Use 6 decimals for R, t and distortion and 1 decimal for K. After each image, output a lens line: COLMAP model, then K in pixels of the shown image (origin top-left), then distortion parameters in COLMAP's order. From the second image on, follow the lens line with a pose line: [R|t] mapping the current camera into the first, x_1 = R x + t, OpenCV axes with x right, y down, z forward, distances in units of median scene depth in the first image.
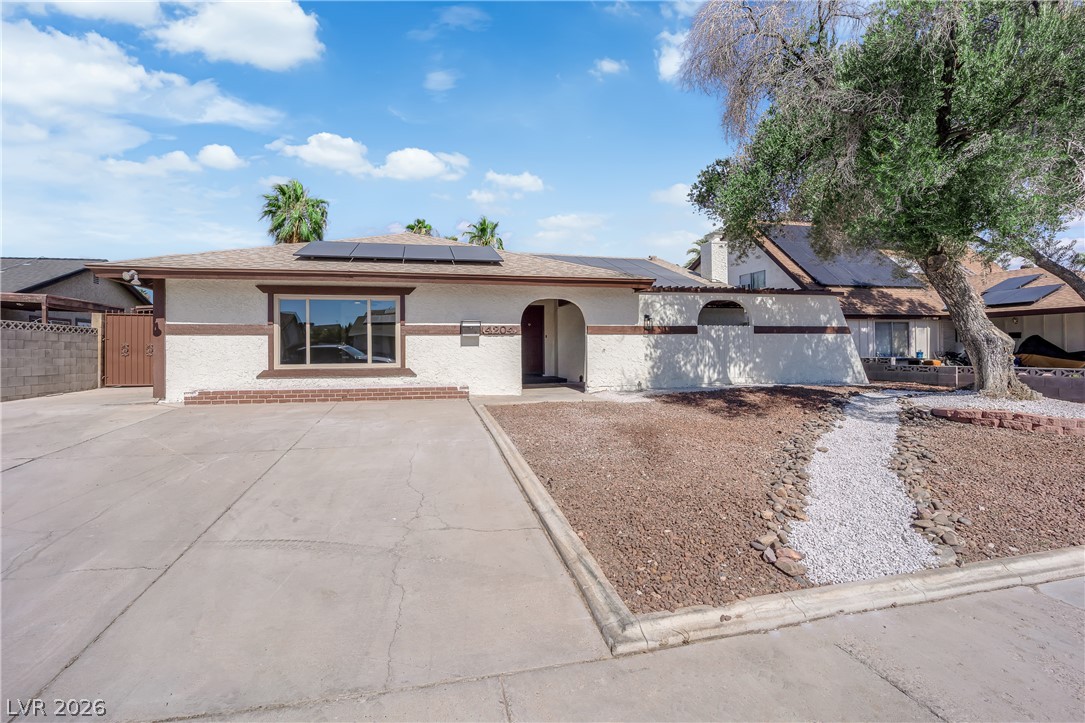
lens RADIAL K [[440.6, 0, 522.0], [0, 440.6, 353.5], [0, 0, 1]] dist [-0.002076, -0.007982]
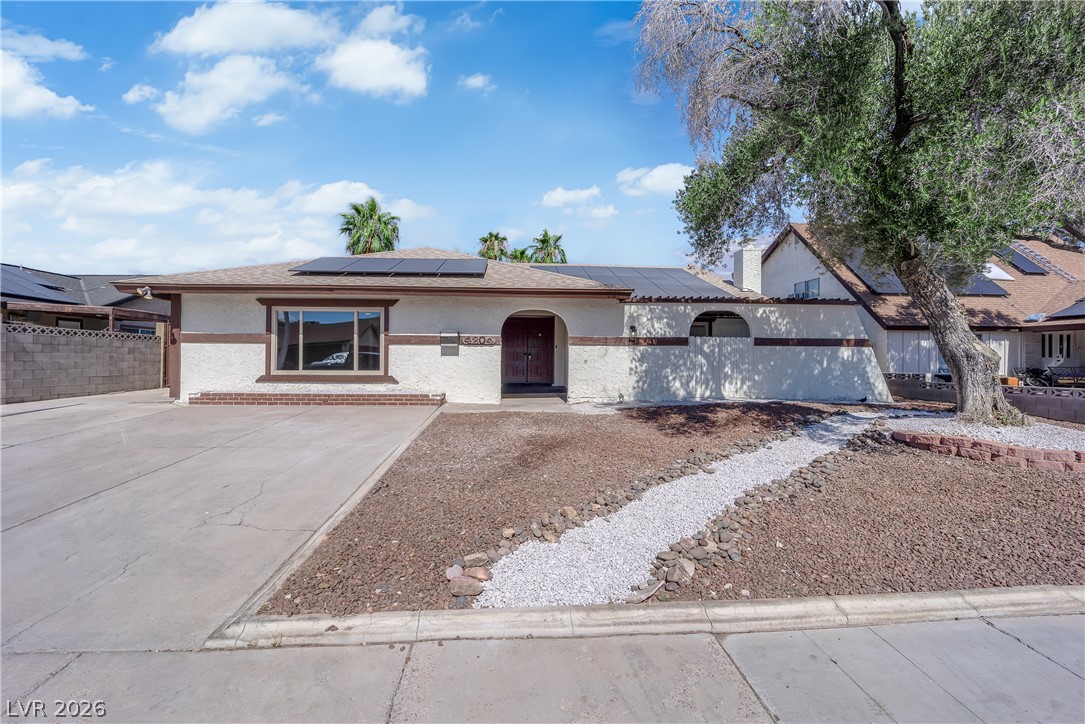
lens RADIAL K [[434.4, 0, 542.5], [0, 434.4, 362.0], [0, 0, 1]] dist [-0.001658, -0.008565]
pose [[0.990330, 0.014063, -0.138017, 0.245021], [-0.014225, 0.999899, -0.000190, -0.004640], [0.138001, 0.002152, 0.990430, 0.016711]]
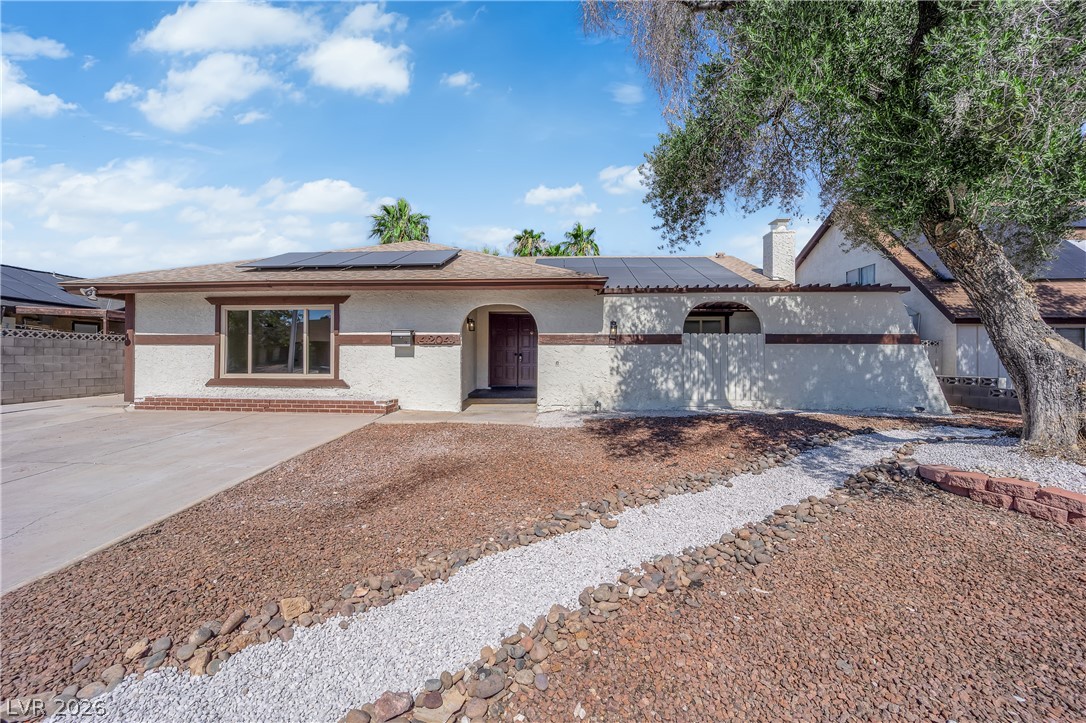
lens RADIAL K [[437.8, 0, 539.2], [0, 437.8, 363.0], [0, 0, 1]] dist [-0.006931, -0.005219]
pose [[0.967391, 0.012769, -0.252966, 0.400032], [-0.011724, 0.999915, 0.005639, -0.012999], [0.253016, -0.002490, 0.967459, 0.183760]]
